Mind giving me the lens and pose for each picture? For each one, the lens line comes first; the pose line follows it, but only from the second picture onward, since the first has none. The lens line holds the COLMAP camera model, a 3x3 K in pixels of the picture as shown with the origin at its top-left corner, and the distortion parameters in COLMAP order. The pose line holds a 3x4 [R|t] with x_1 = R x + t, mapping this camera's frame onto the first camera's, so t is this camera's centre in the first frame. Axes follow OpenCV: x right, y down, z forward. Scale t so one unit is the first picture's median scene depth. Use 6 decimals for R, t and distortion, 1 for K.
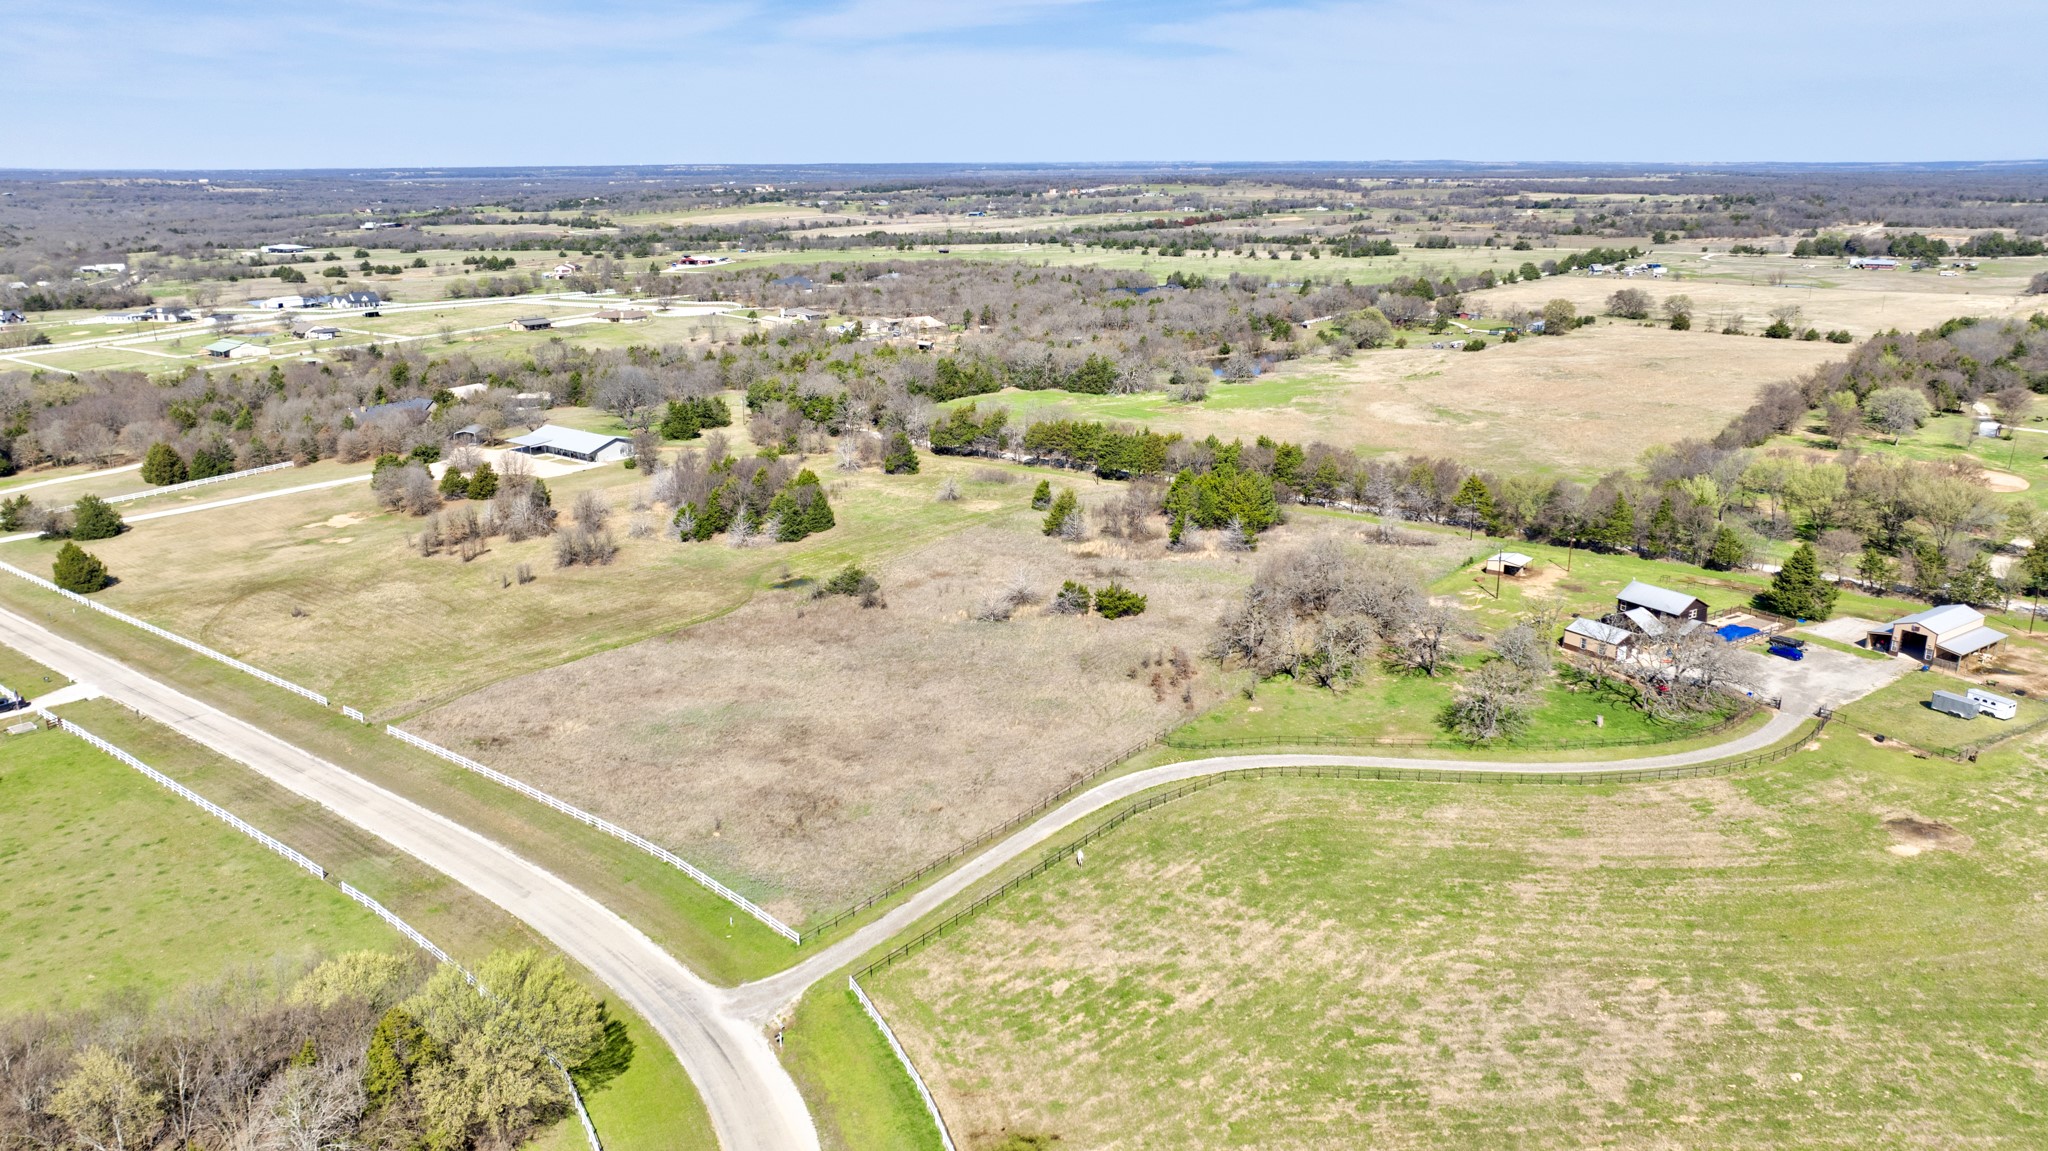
lens RADIAL K [[1443.3, 0, 1030.8], [0, 1443.3, 570.7], [0, 0, 1]] dist [-0.019781, 0.004511]
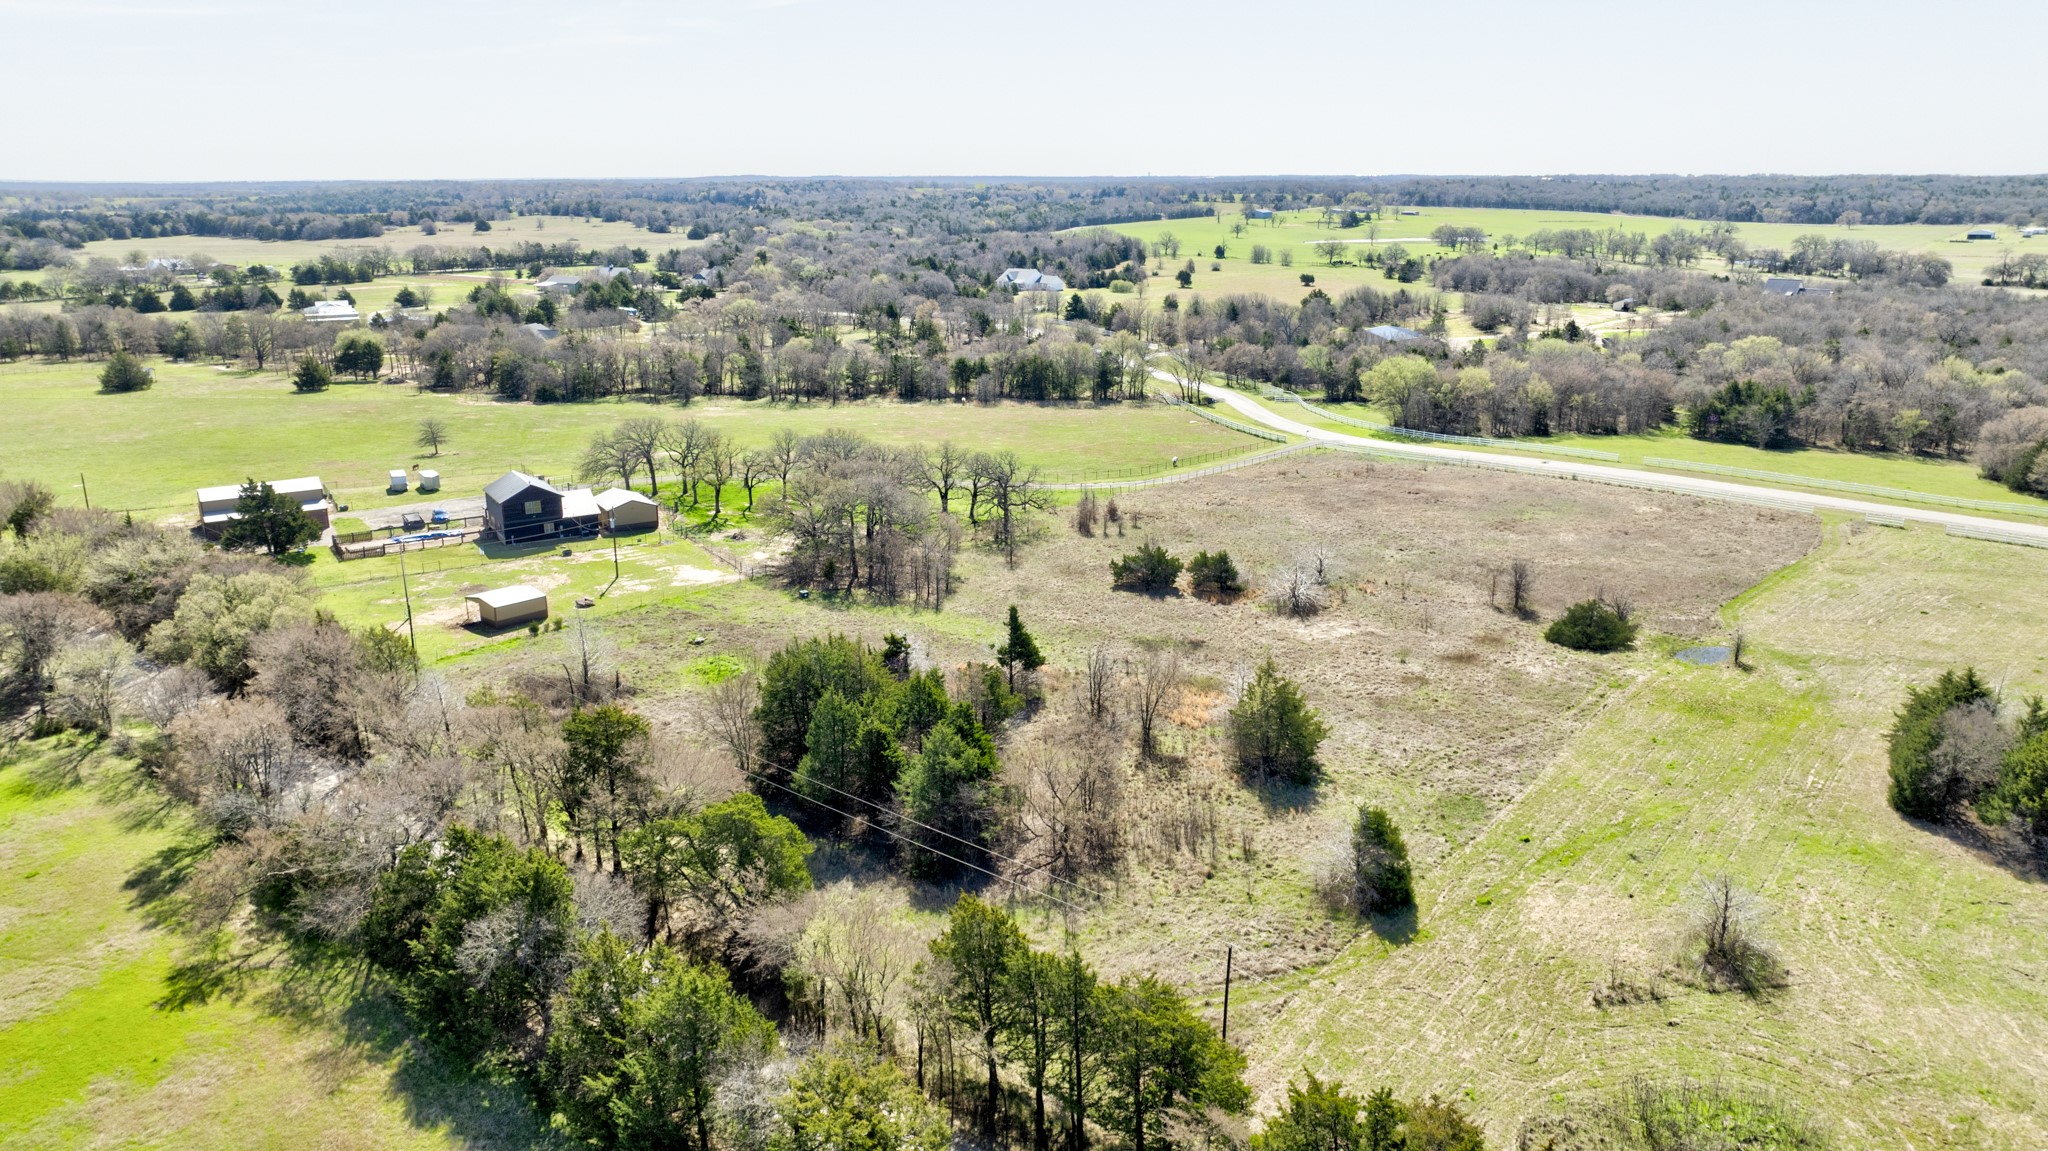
lens RADIAL K [[1453.2, 0, 1030.3], [0, 1453.2, 546.8], [0, 0, 1]] dist [-0.028994, 0.019856]
pose [[-0.999487, 0.001710, 0.031992, 0.097960], [0.017691, 0.861975, 0.506642, -0.359183], [-0.026710, 0.506948, -0.861563, 1.629032]]
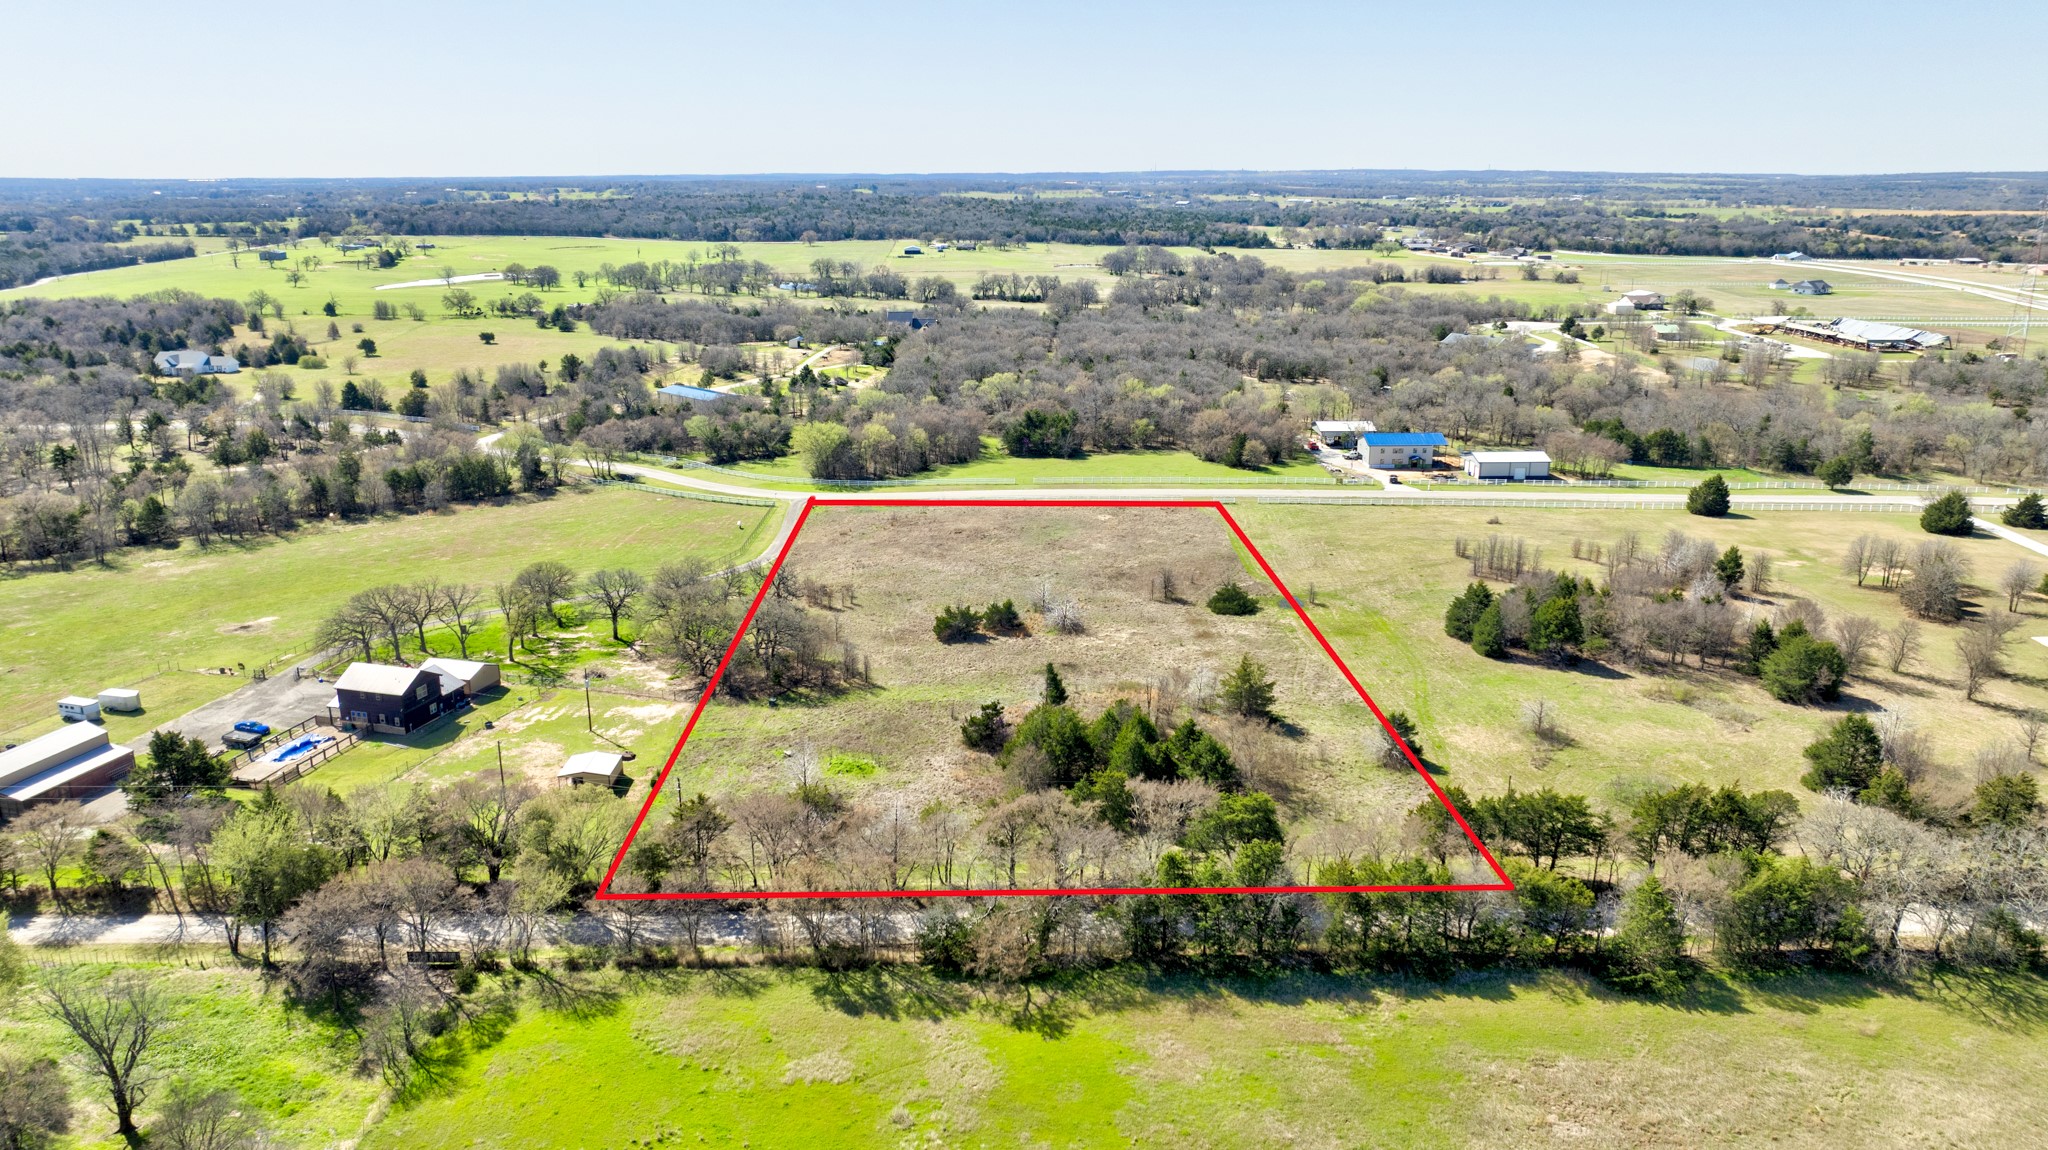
lens RADIAL K [[1443.3, 0, 1030.8], [0, 1443.3, 570.2], [0, 0, 1]] dist [-0.019781, 0.004511]
pose [[-0.754802, 0.185061, -0.629306, 0.630946], [-0.173673, 0.868758, 0.463785, -0.470104], [0.632543, 0.459360, -0.623600, 1.625214]]
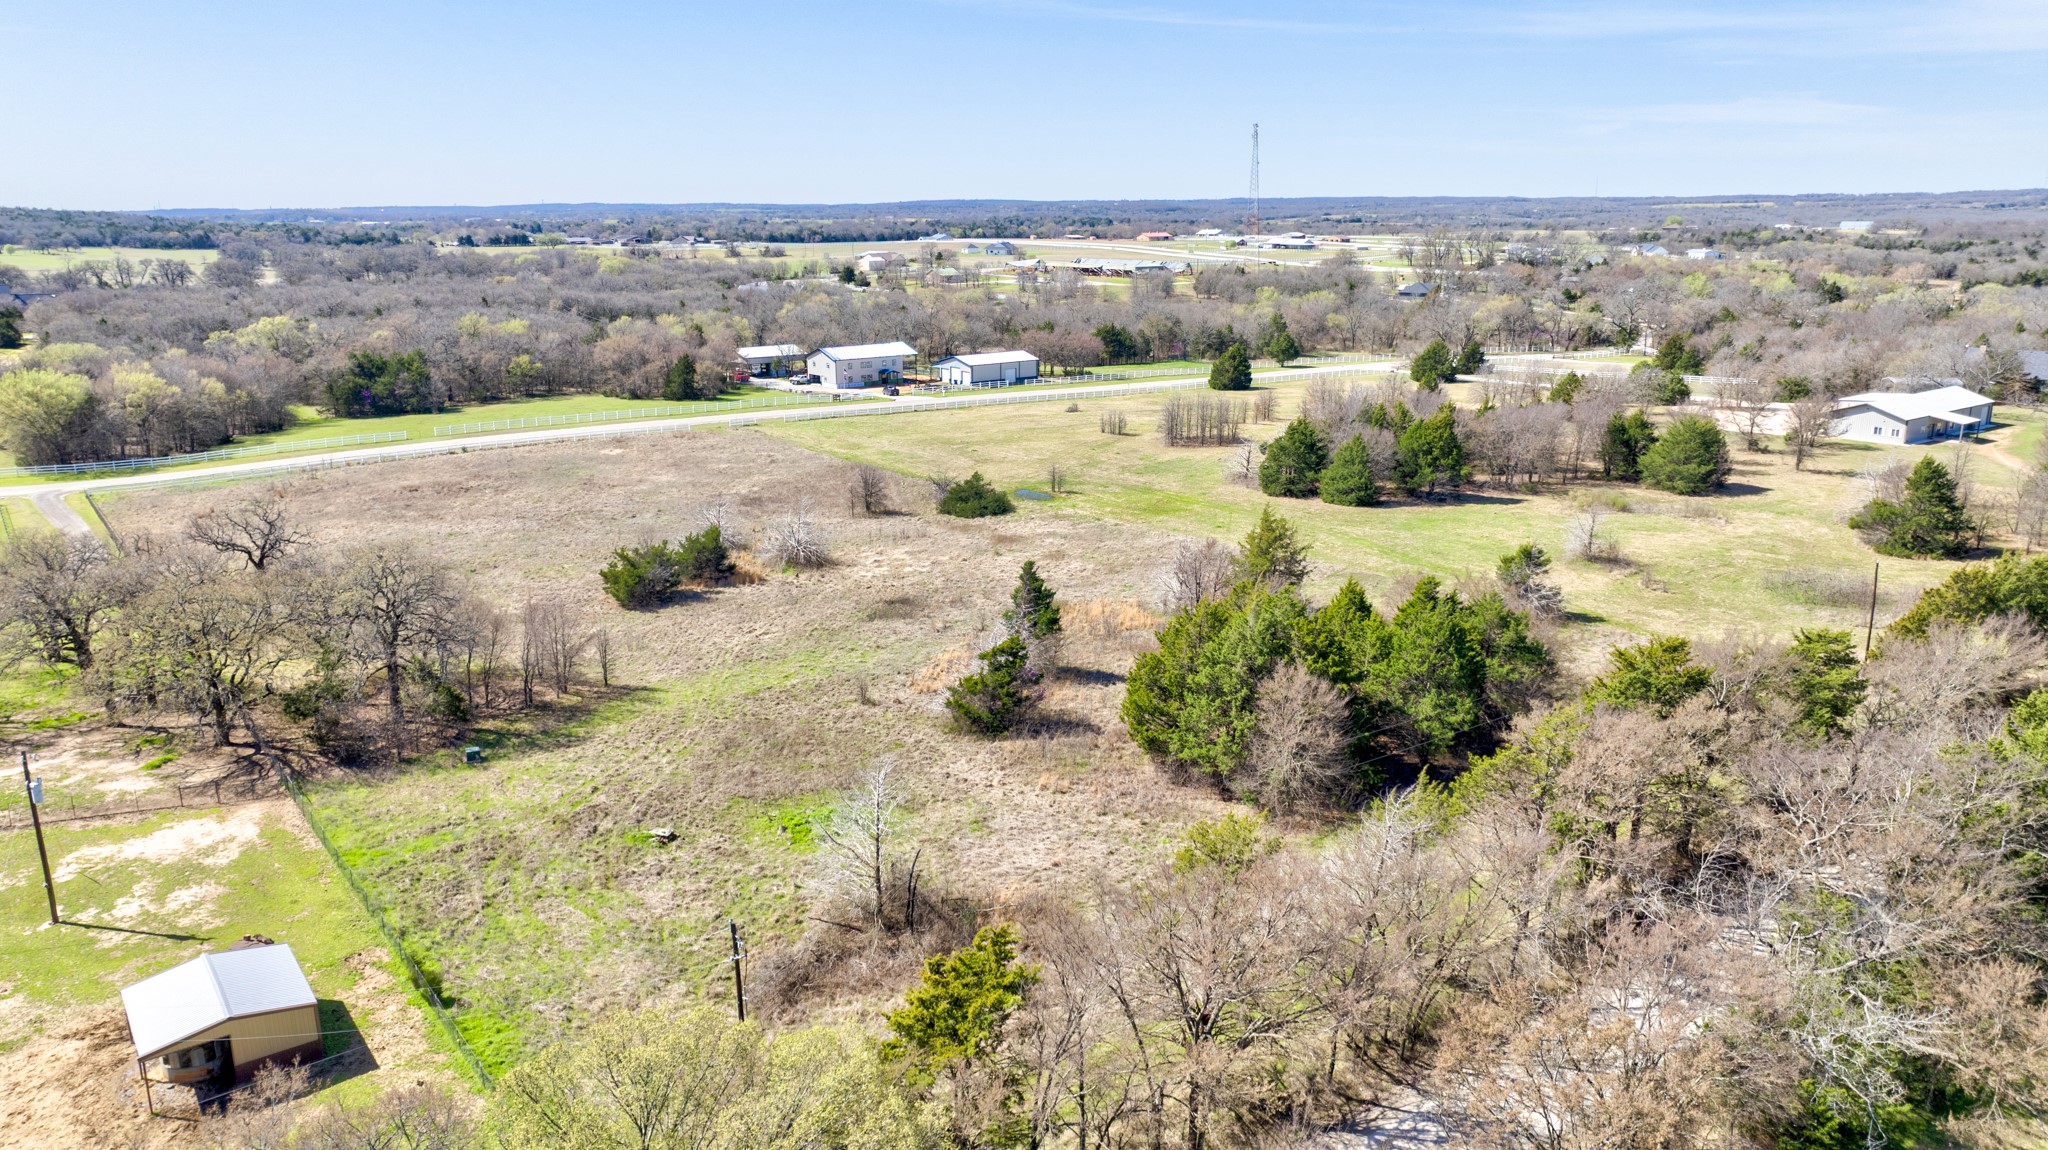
lens RADIAL K [[1444.6, 0, 1031.1], [0, 1444.6, 565.8], [0, 0, 1]] dist [-0.025004, 0.008637]
pose [[-0.230466, 0.245752, -0.941537, 0.537402], [-0.260572, 0.916661, 0.303041, -0.184211], [0.937543, 0.315179, -0.147223, 1.217618]]
